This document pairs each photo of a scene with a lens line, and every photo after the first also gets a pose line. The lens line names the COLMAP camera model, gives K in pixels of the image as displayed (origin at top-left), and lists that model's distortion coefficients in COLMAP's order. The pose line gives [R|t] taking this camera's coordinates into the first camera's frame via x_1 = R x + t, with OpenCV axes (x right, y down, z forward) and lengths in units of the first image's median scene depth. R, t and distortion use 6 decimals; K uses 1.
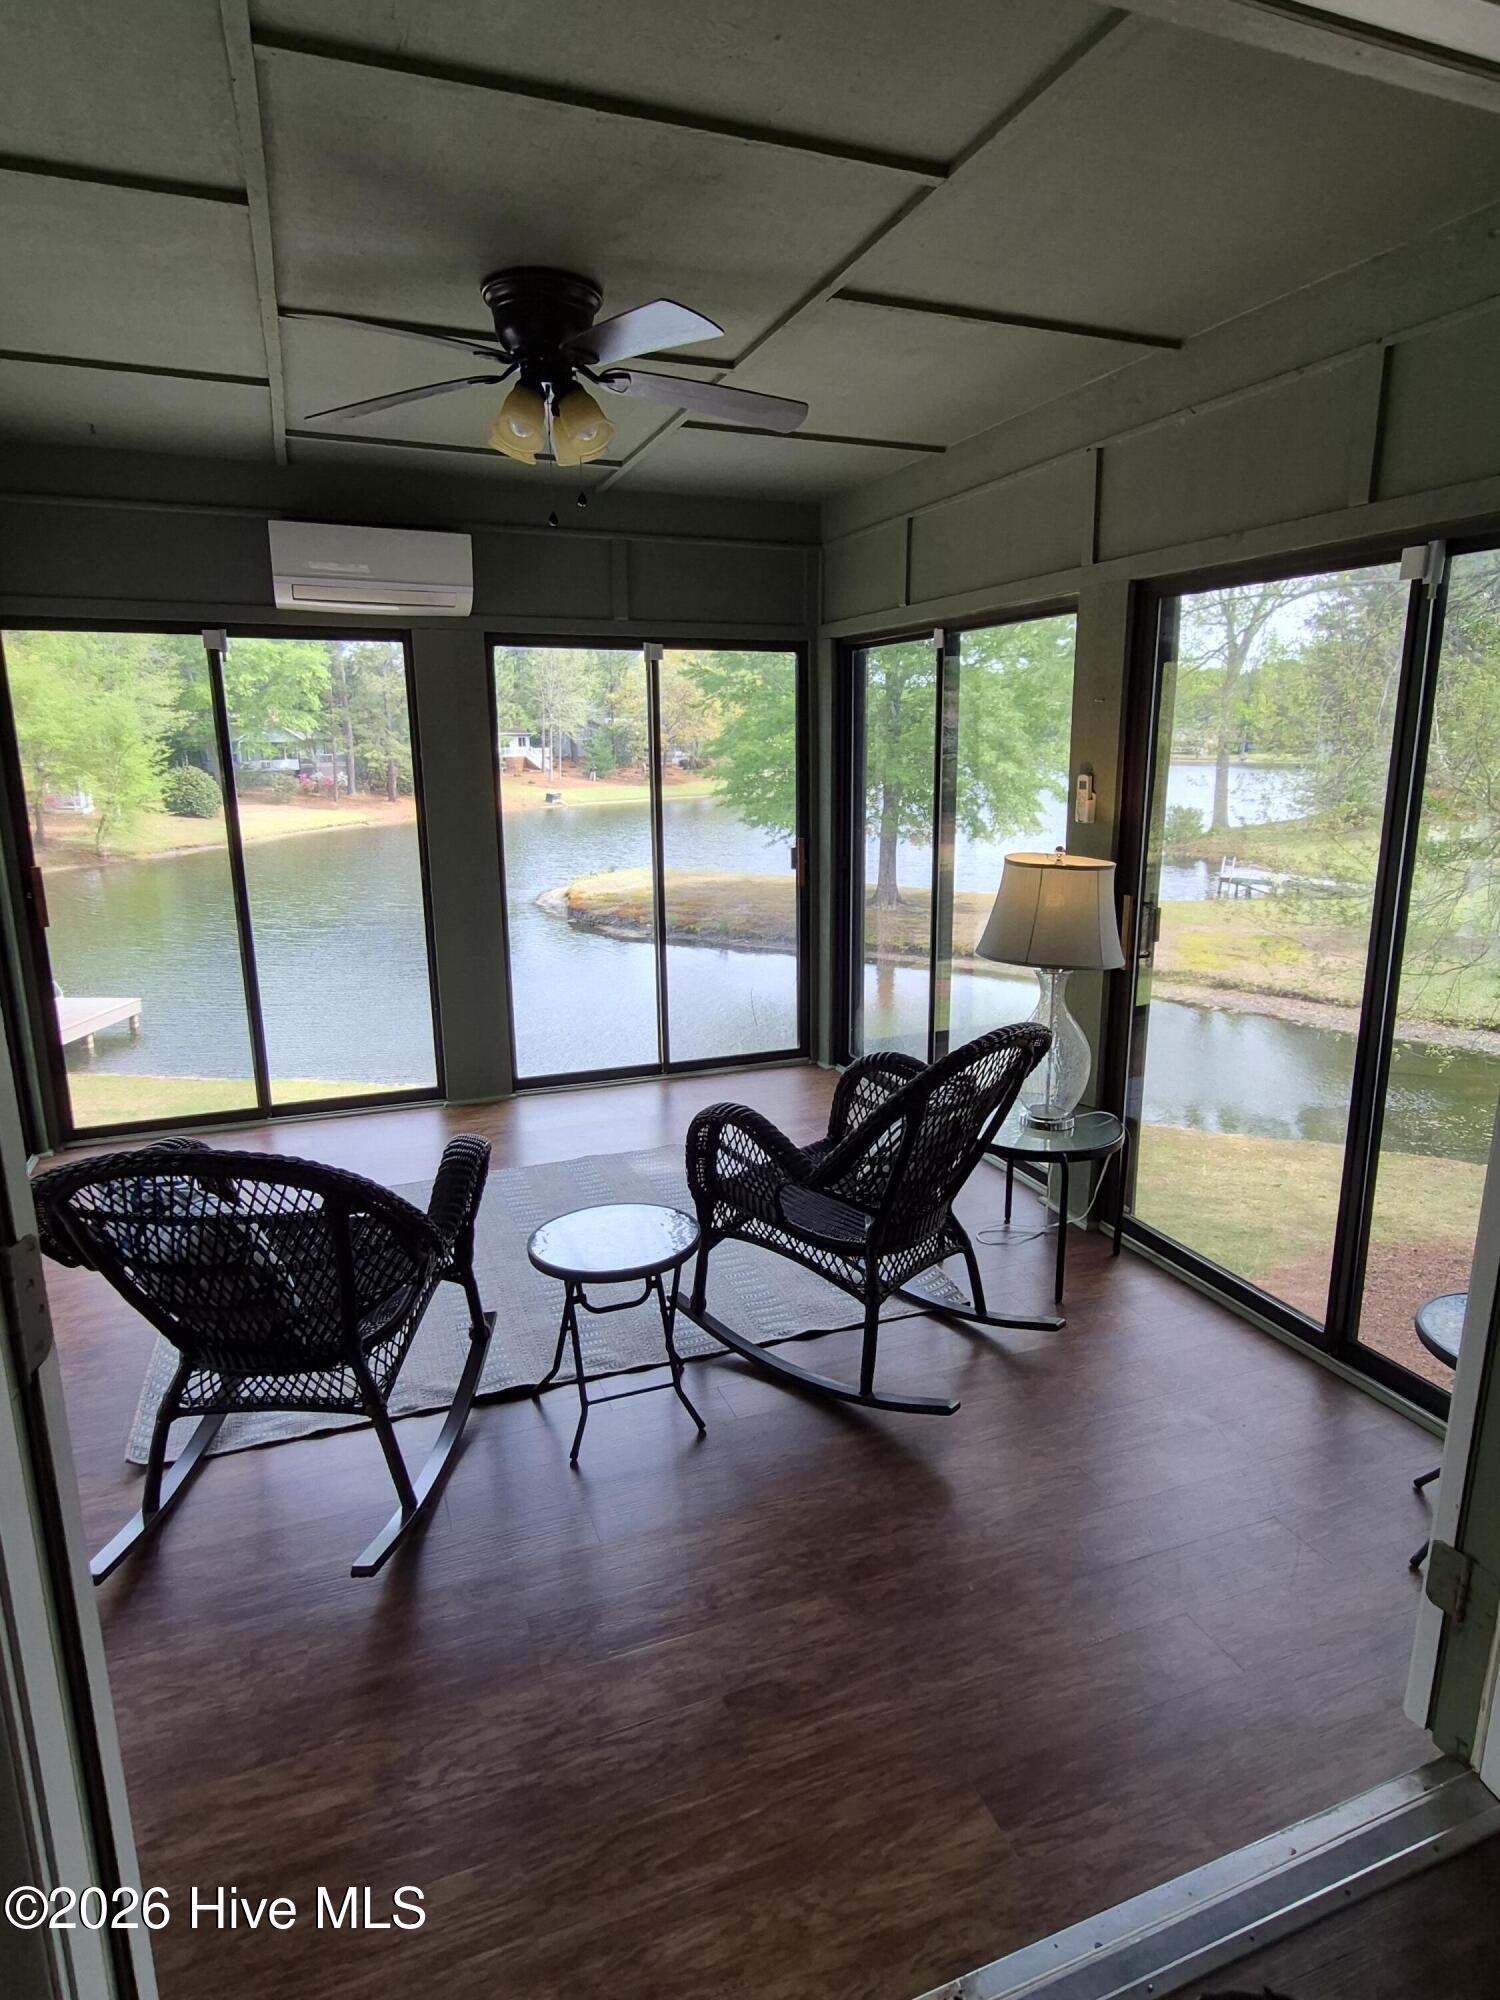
lens RADIAL K [[1185.4, 0, 774.3], [0, 1185.4, 971.4], [0, 0, 1]] dist [-0.020282, 0.008831]
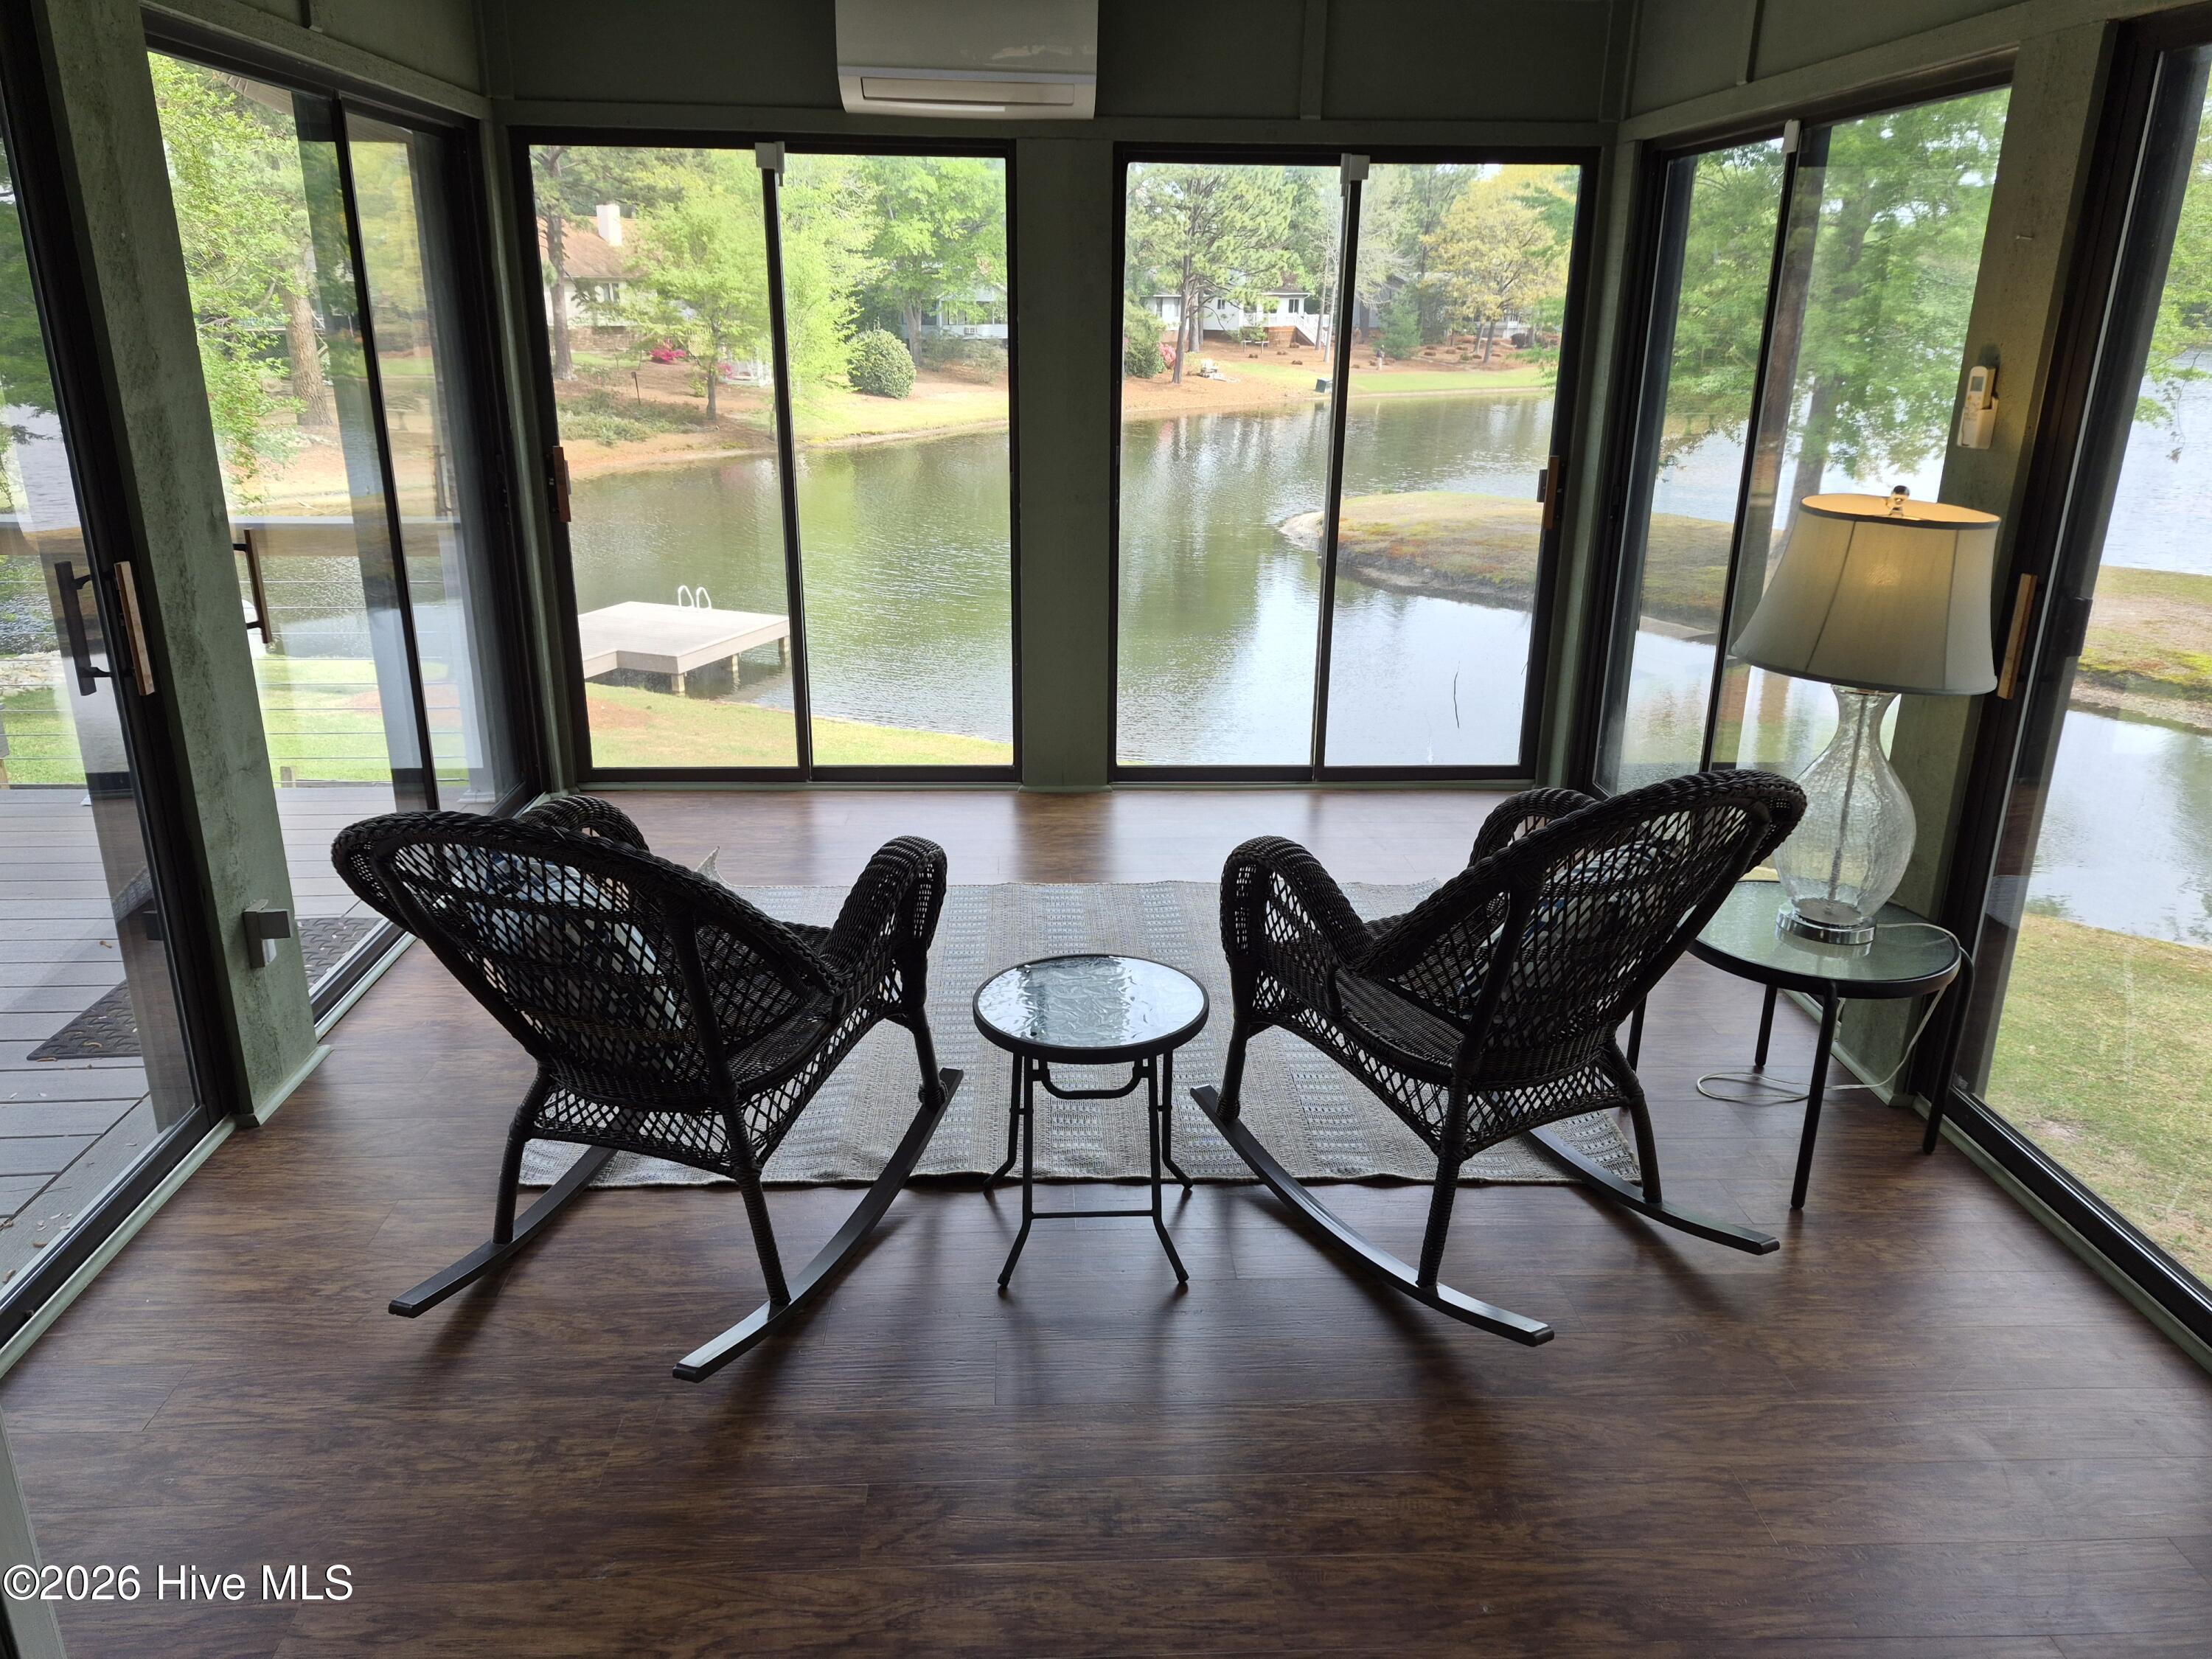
lens RADIAL K [[1586.8, 0, 1060.8], [0, 1586.8, 787.8], [0, 0, 1]] dist [0.038517, -0.041594]
pose [[0.939028, 0.113070, -0.324717, 0.117732], [-0.079484, 0.990187, 0.114940, -0.012134], [0.334527, -0.082122, 0.938801, 0.073328]]
